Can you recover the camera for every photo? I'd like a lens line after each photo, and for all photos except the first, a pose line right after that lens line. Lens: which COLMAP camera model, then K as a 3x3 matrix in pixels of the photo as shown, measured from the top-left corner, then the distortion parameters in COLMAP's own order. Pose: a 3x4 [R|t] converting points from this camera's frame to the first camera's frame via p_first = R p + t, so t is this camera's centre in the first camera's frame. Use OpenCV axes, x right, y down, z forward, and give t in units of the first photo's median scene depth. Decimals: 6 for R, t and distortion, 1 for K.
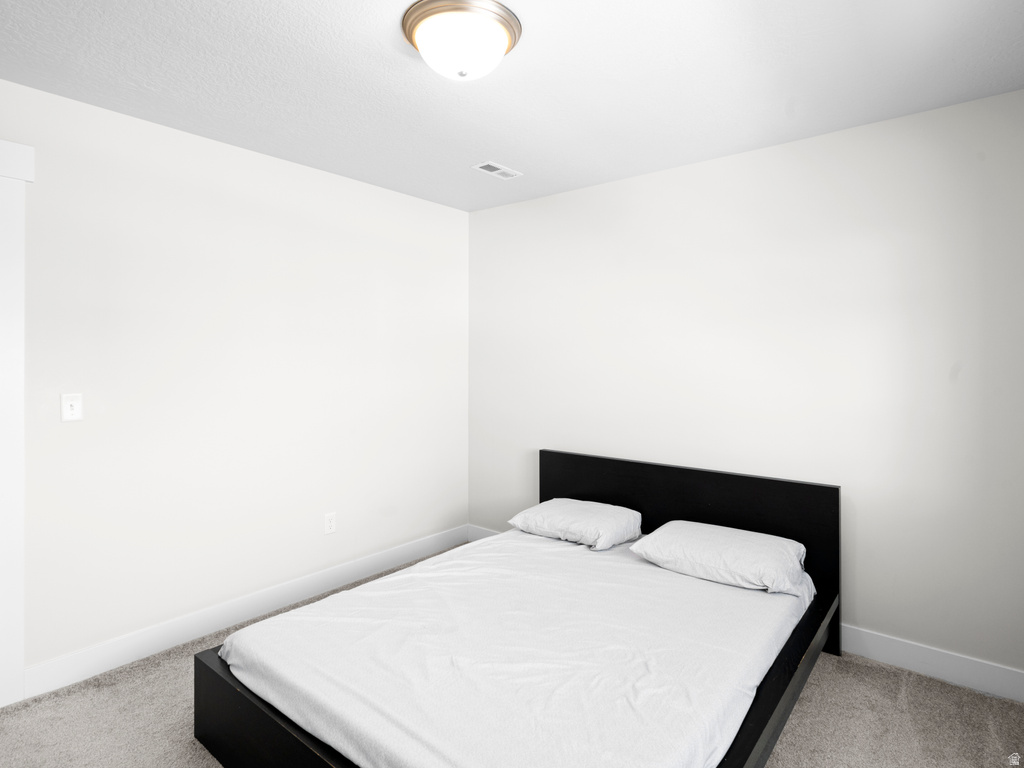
lens RADIAL K [[549.8, 0, 505.8], [0, 549.8, 374.2], [0, 0, 1]] dist [0.004407, 0.000684]
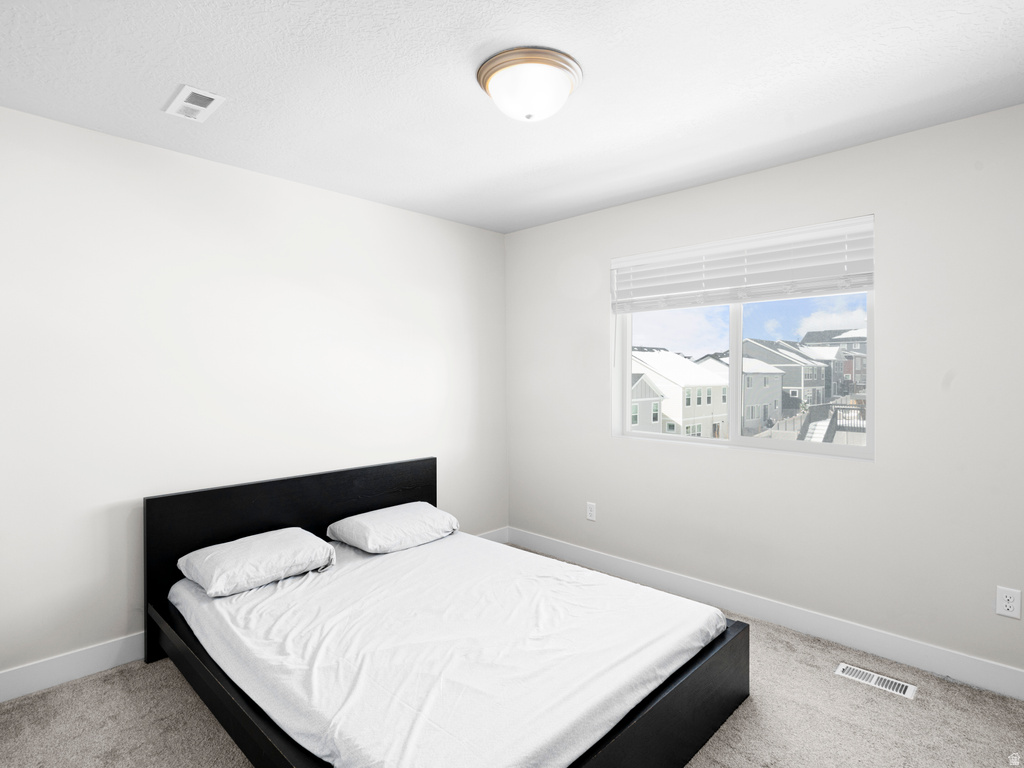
lens RADIAL K [[549.8, 0, 505.6], [0, 549.8, 385.7], [0, 0, 1]] dist [0.004407, 0.000684]
pose [[0.072327, -0.025032, 0.997067, -0.876115], [0.013817, 0.999614, 0.024093, -0.026229], [-0.997285, 0.012034, 0.072645, 0.689725]]
